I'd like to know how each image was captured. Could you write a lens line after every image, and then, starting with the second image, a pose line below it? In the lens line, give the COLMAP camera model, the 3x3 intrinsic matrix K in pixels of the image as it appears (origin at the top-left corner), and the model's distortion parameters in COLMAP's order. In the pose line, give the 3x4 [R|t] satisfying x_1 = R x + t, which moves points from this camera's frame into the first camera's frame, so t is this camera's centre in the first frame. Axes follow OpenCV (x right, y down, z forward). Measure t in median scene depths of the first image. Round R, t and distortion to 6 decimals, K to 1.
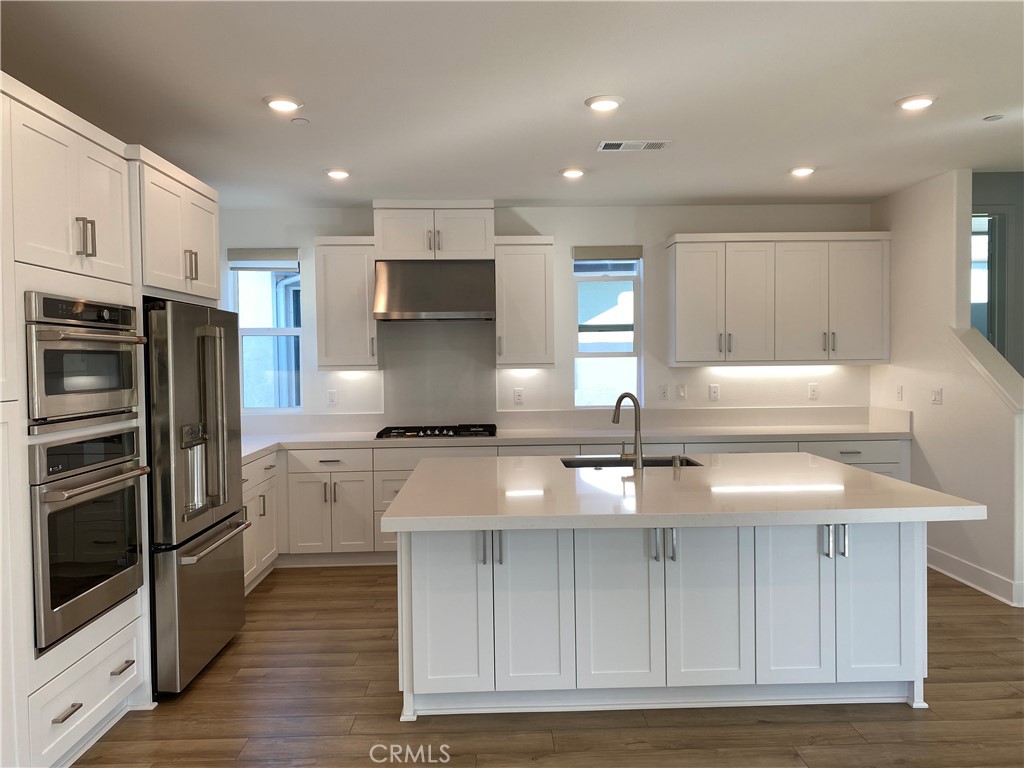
lens RADIAL K [[768.3, 0, 516.7], [0, 768.3, 377.4], [0, 0, 1]] dist [0.008164, -0.004564]
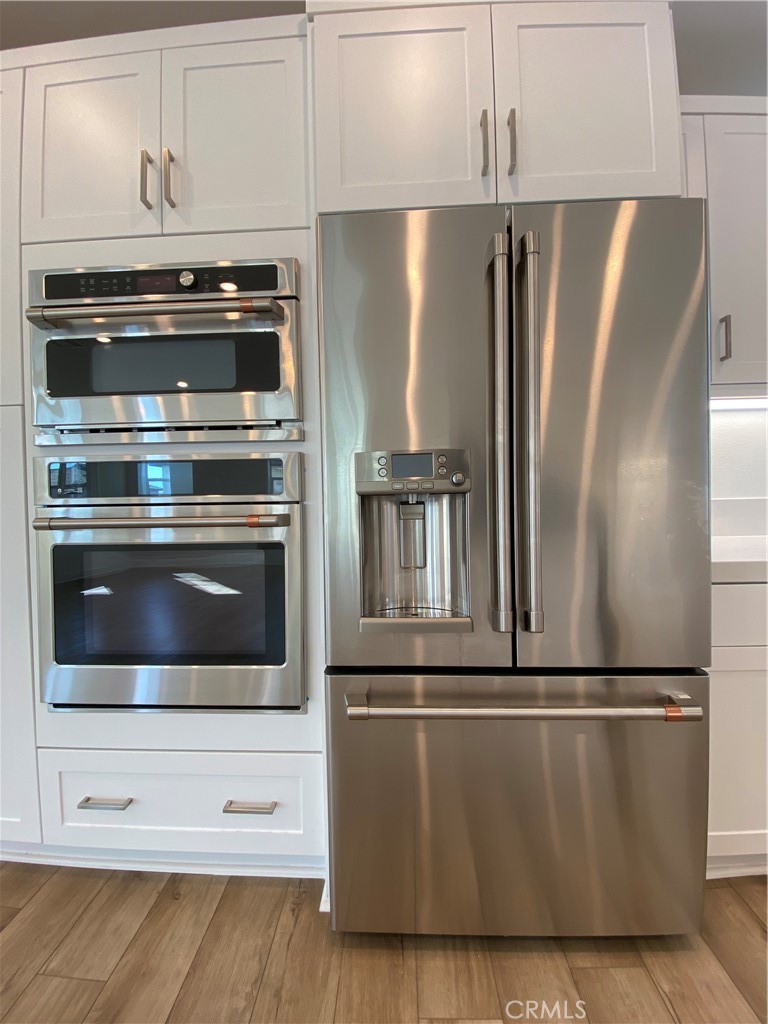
lens RADIAL K [[413.3, 0, 380.9], [0, 413.3, 515.8], [0, 0, 1]] dist [-0.021374, -0.002441]
pose [[-0.071264, 0.033092, -0.996908, -0.143042], [-0.004069, 0.999432, 0.033467, 0.089658], [0.997449, 0.006441, -0.071088, 0.940872]]
